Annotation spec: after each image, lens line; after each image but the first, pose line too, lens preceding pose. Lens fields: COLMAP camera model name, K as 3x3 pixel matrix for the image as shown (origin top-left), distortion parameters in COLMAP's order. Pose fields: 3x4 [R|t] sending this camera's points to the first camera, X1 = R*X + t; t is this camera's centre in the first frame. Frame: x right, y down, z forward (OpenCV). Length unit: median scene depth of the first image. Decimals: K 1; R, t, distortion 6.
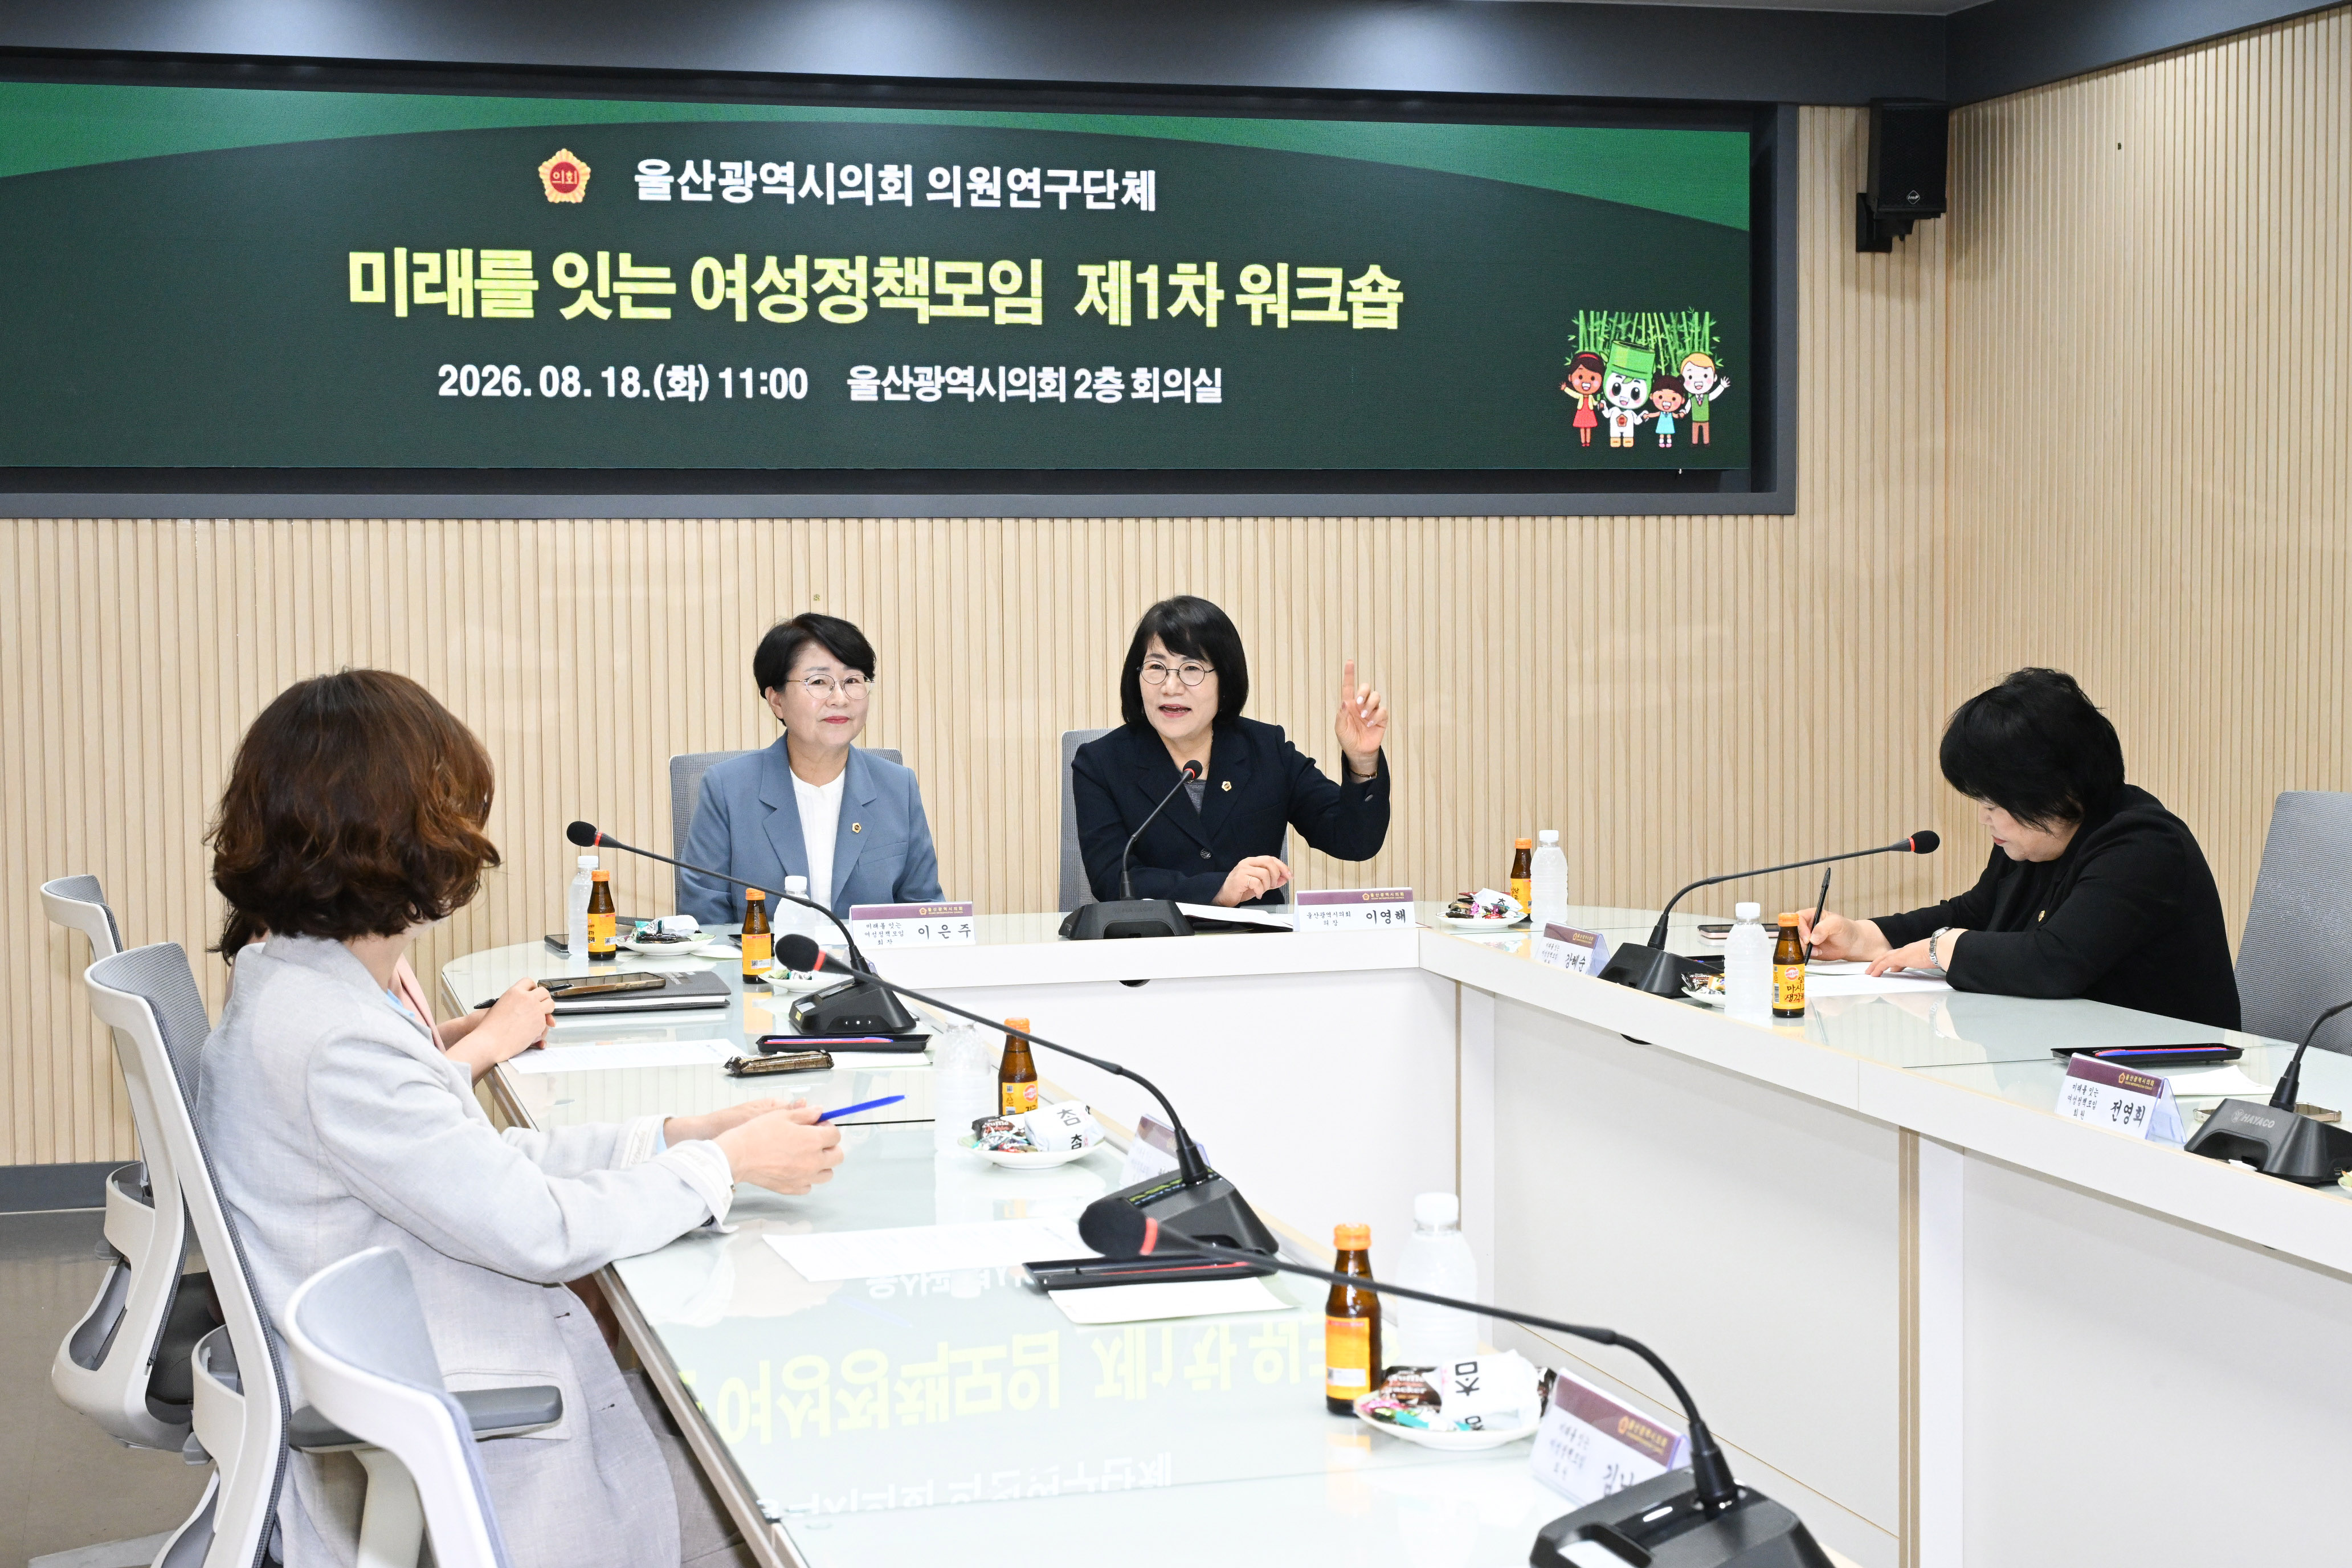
lens RADIAL K [[3564.3, 0, 1132.5], [0, 3564.3, 795.8], [0, 0, 1]] dist [-0.006596, 0.000000]
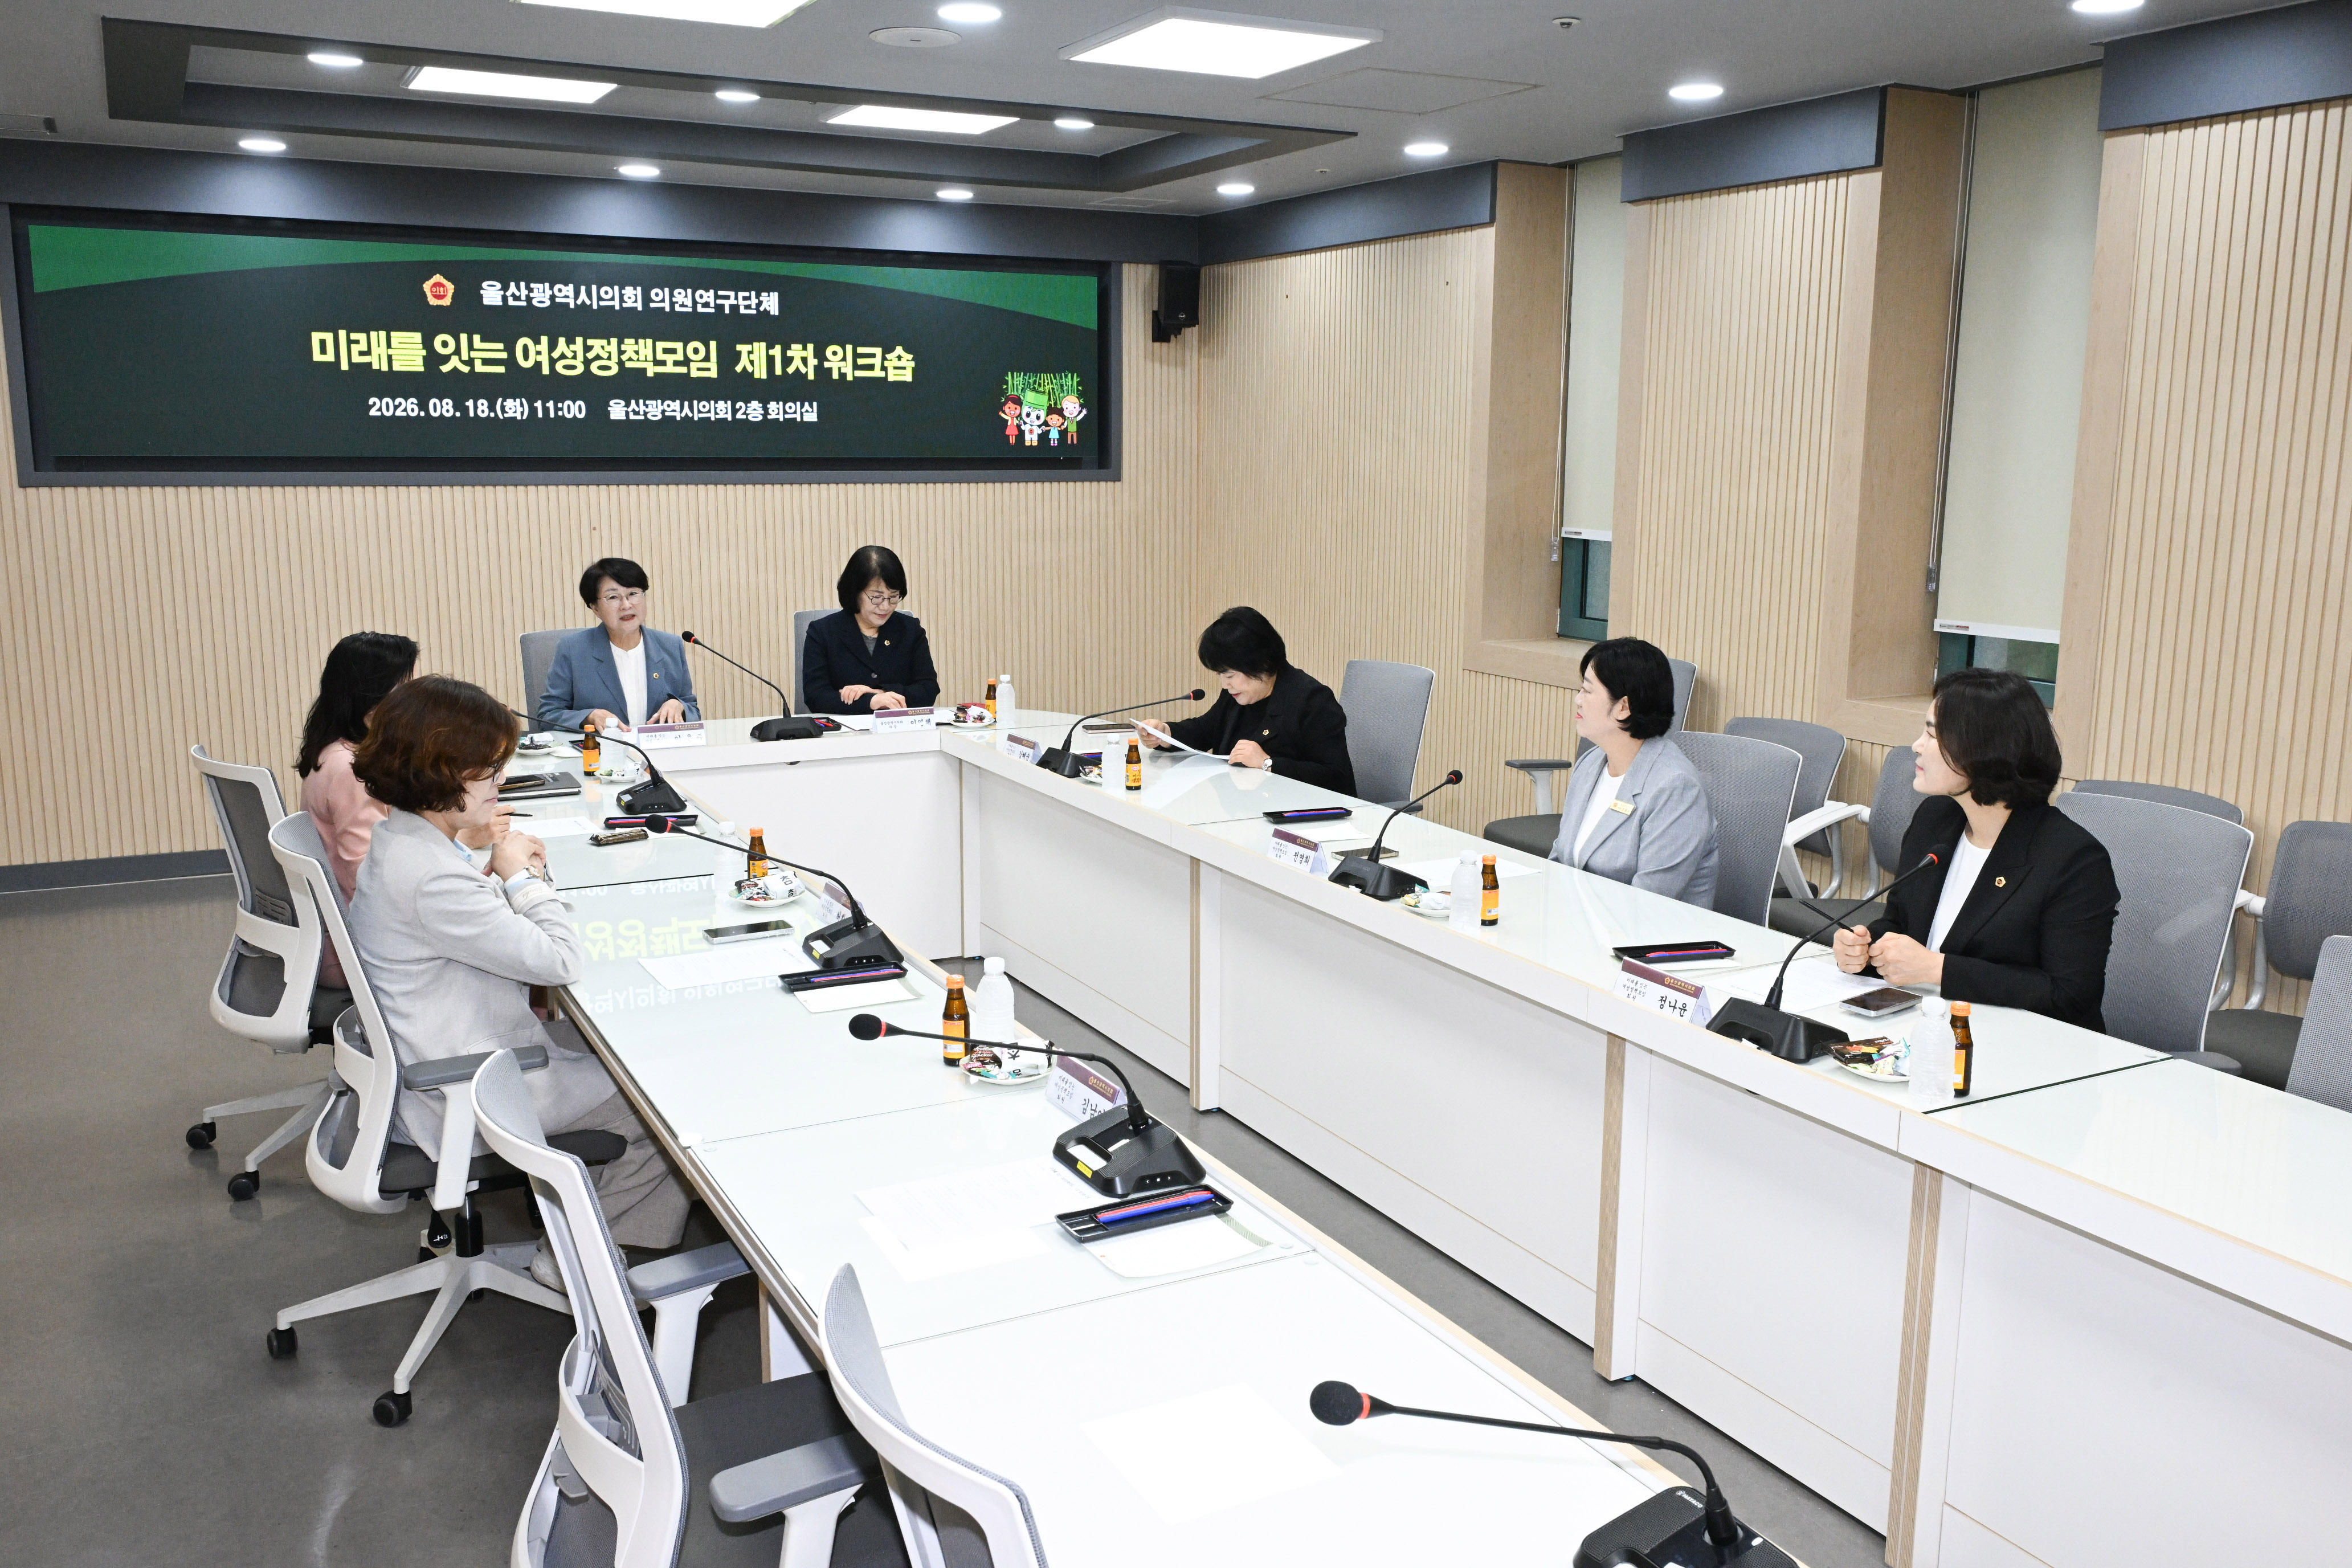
lens RADIAL K [[1946.4, 0, 1164.7], [0, 1946.4, 787.1], [0, 0, 1]] dist [0.007739, -0.007076]
pose [[0.976604, -0.025544, 0.213522, -0.020238], [0.000151, 0.993001, 0.118108, -0.042564], [-0.215044, -0.115312, 0.969773, -0.041861]]
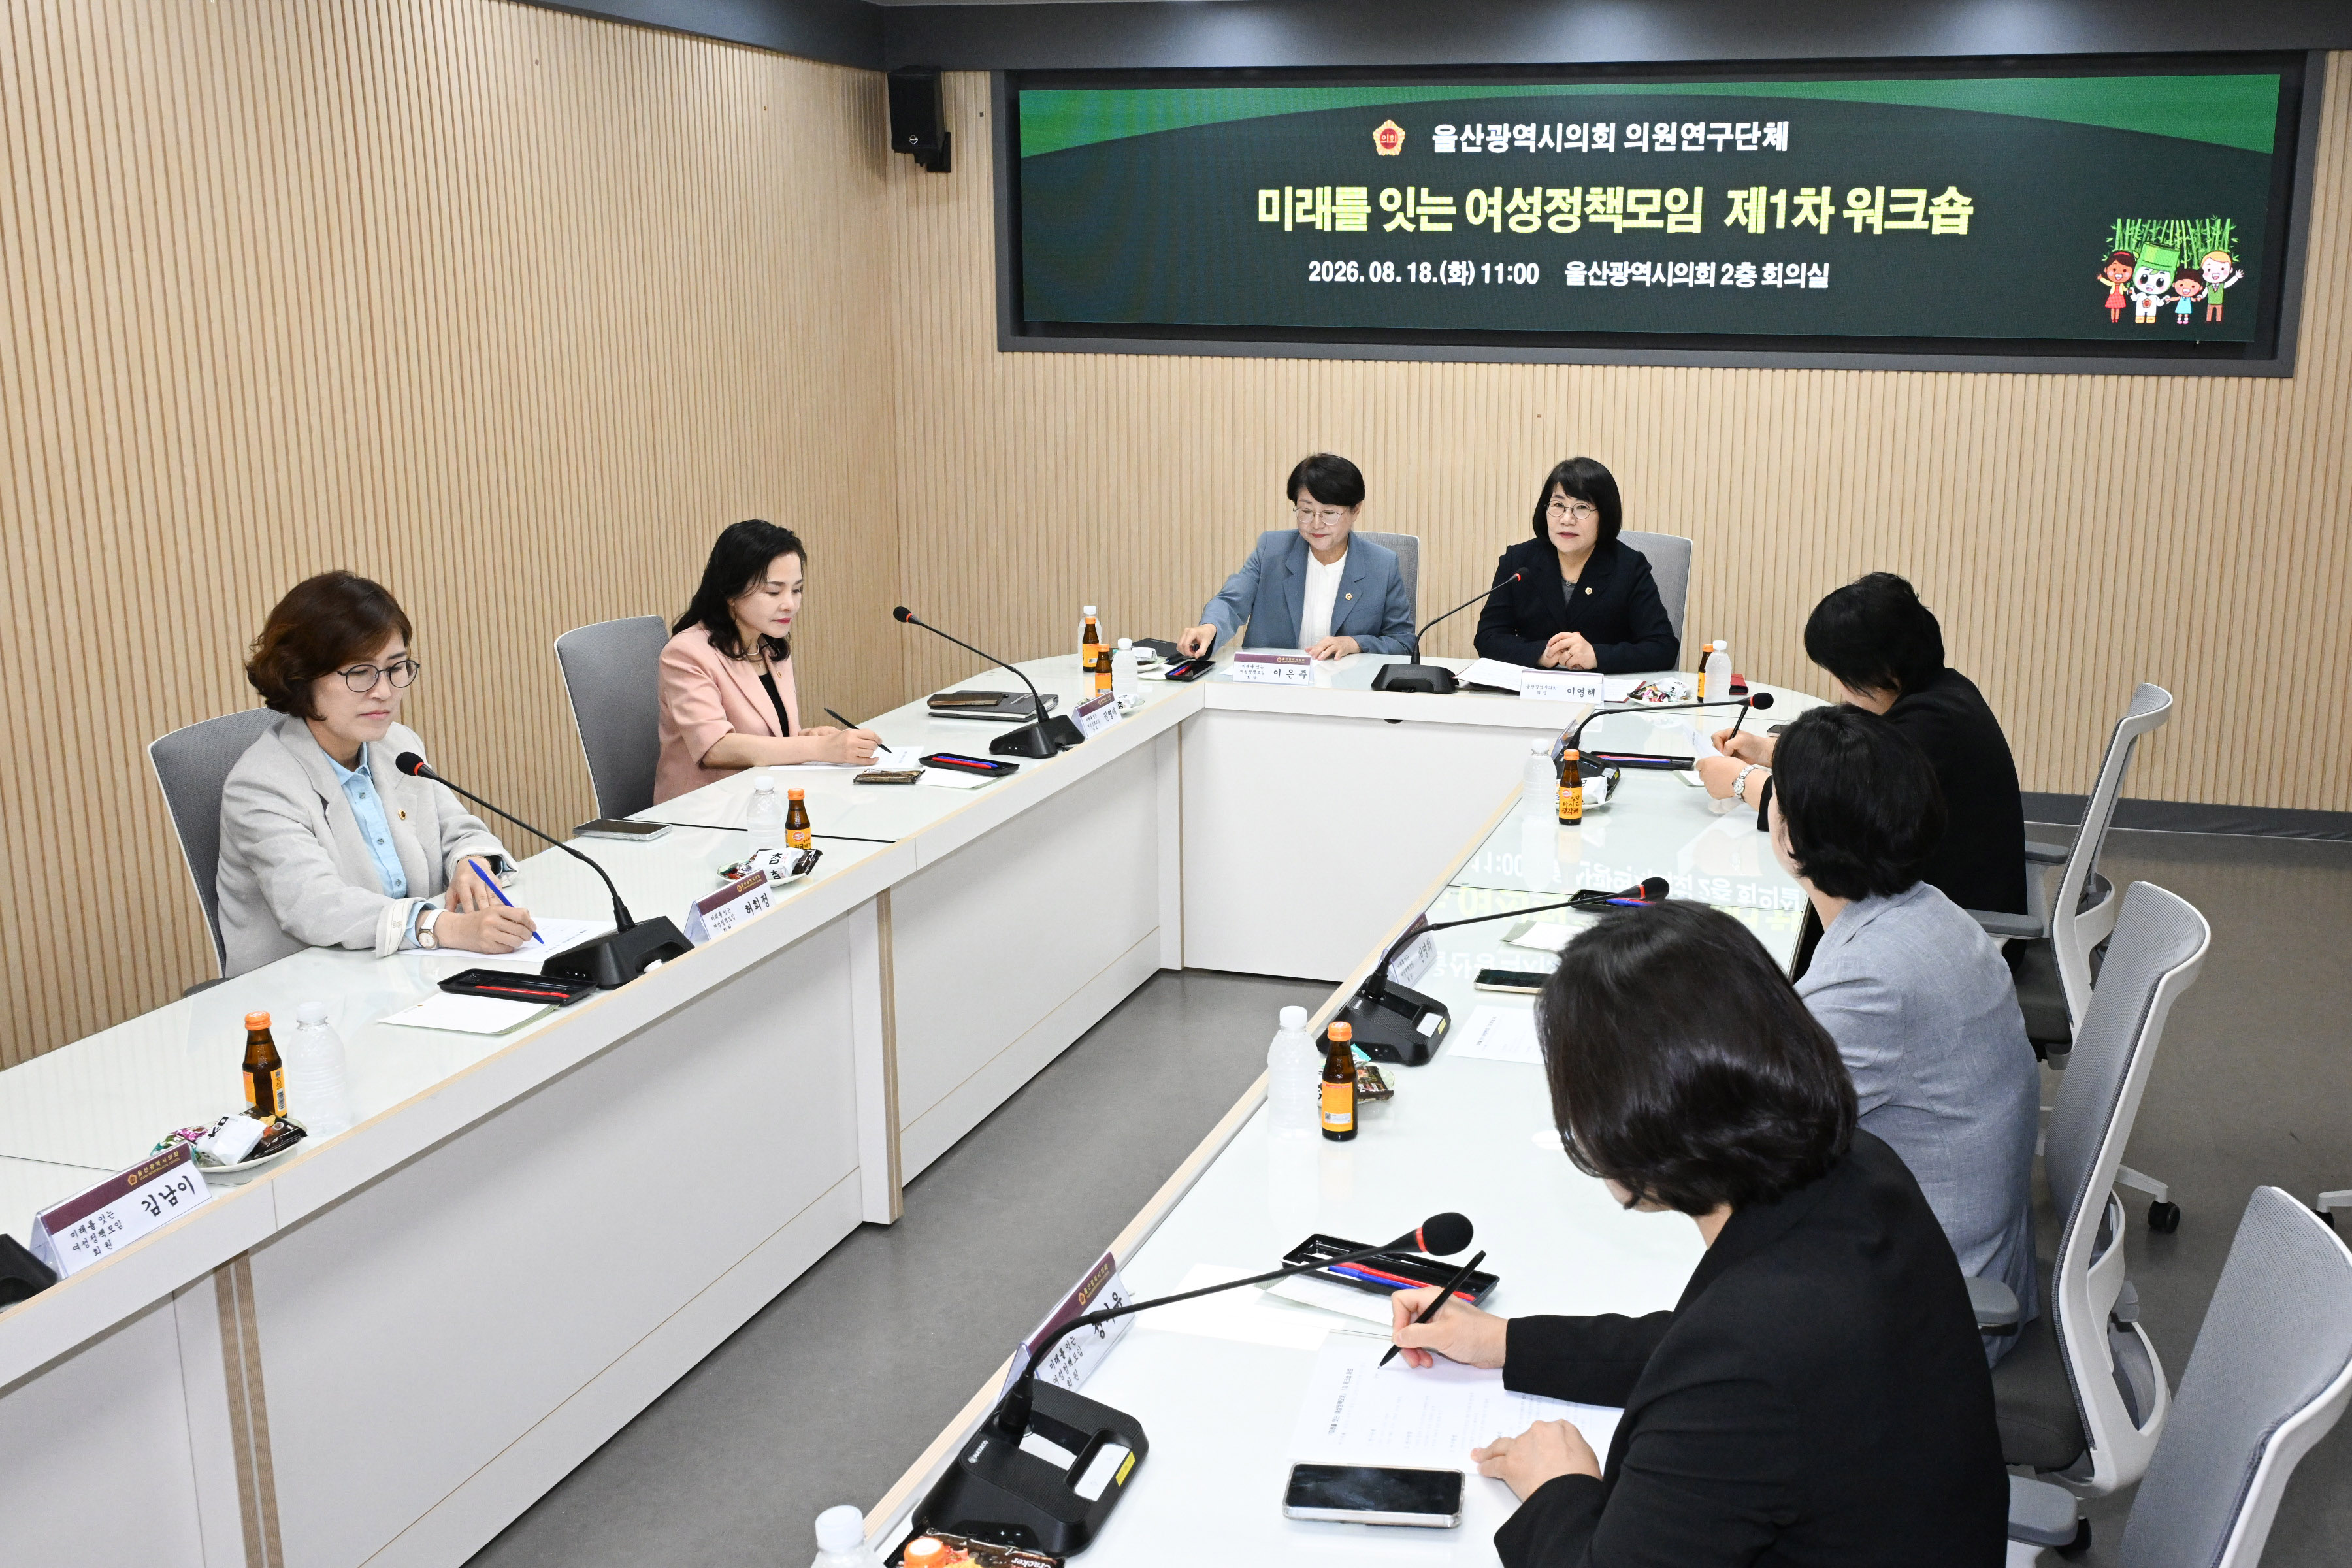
lens RADIAL K [[2162.7, 0, 1363.9], [0, 2162.7, 755.0], [0, 0, 1]] dist [0.006016, 0.000000]
pose [[0.864565, 0.121779, -0.487543, 0.320097], [-0.048654, 0.985920, 0.159985, -0.057679], [0.500161, -0.114596, 0.858316, 0.149305]]
